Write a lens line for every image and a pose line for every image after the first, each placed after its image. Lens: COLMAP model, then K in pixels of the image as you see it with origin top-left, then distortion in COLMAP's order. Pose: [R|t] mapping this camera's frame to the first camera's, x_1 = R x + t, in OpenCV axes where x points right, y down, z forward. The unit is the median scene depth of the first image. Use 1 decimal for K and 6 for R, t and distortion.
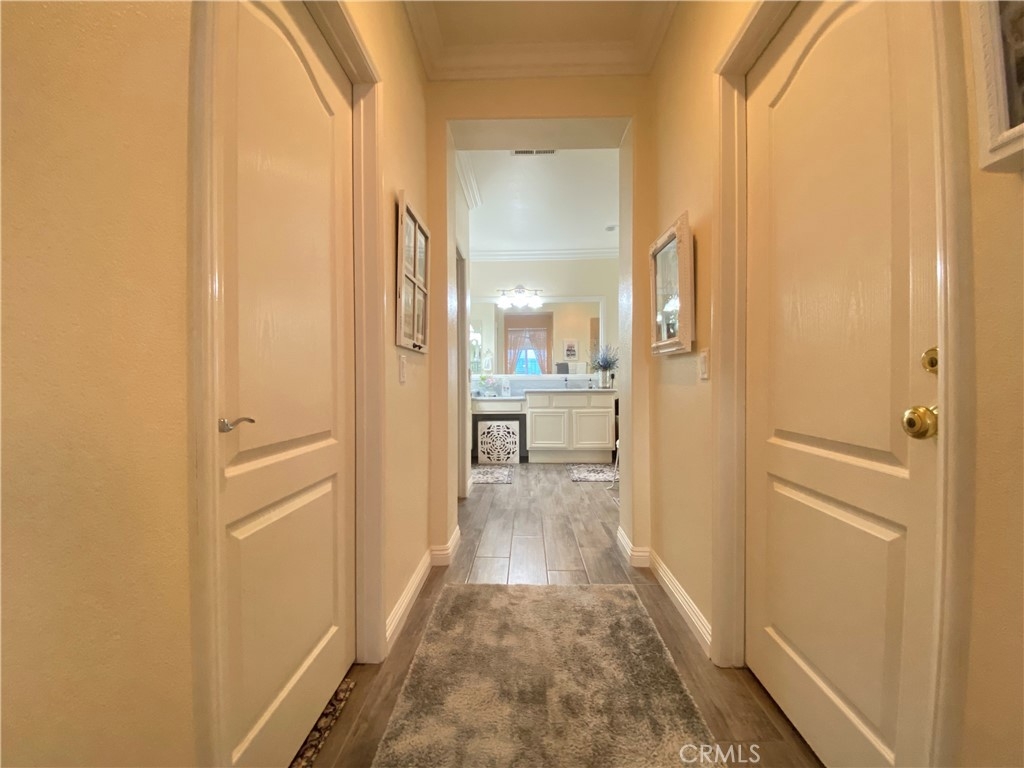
lens RADIAL K [[417.1, 0, 512.5], [0, 417.1, 382.2], [0, 0, 1]] dist [0.012967, -0.000884]
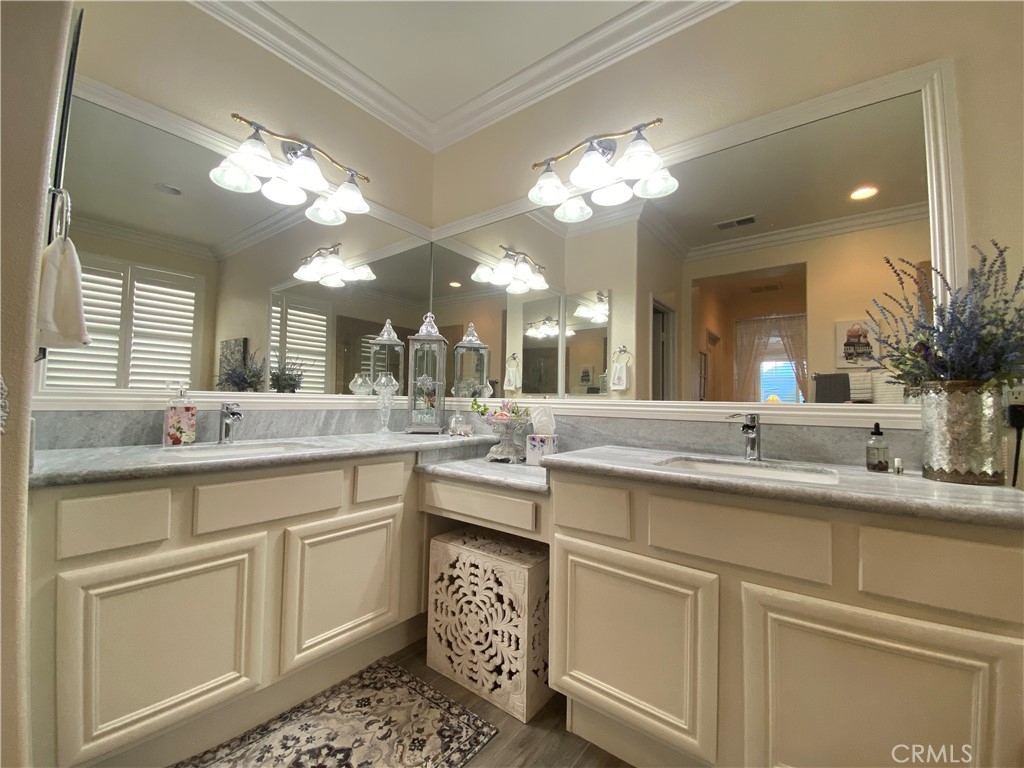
lens RADIAL K [[417.1, 0, 511.4], [0, 417.1, 380.7], [0, 0, 1]] dist [0.012967, -0.000884]
pose [[0.816579, -0.008895, -0.577165, 0.170156], [-0.020709, 0.998786, -0.044693, -0.019721], [0.576862, 0.048448, 0.815404, 0.754849]]
